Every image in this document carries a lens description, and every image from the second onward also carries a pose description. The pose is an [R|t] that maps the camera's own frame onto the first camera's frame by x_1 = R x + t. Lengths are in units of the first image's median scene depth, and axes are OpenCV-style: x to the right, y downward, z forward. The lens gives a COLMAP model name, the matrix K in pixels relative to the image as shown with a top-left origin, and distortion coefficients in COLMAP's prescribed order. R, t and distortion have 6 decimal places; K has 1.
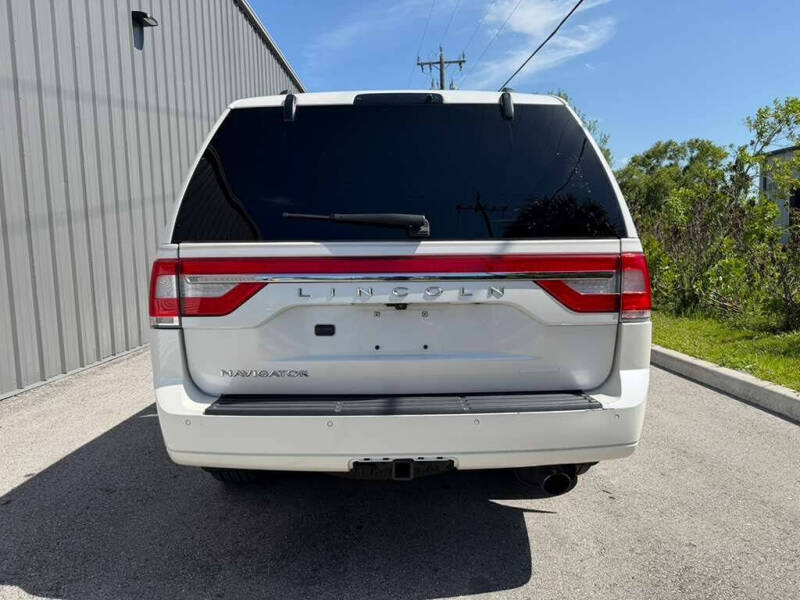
lens RADIAL K [[569.9, 0, 400.0], [0, 569.9, 300.0], [0, 0, 1]] dist [0.054971, -0.074179]
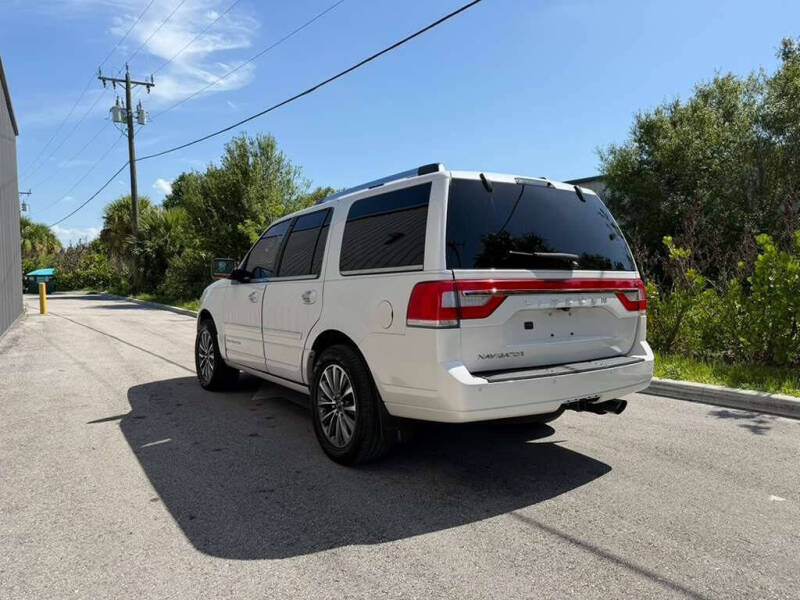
lens RADIAL K [[569.9, 0, 400.0], [0, 569.9, 300.0], [0, 0, 1]] dist [0.054971, -0.074179]
pose [[0.829457, -0.011325, 0.558456, -1.299072], [0.042306, 0.998196, -0.042593, 0.034052], [-0.556966, 0.058955, 0.828440, -0.114168]]
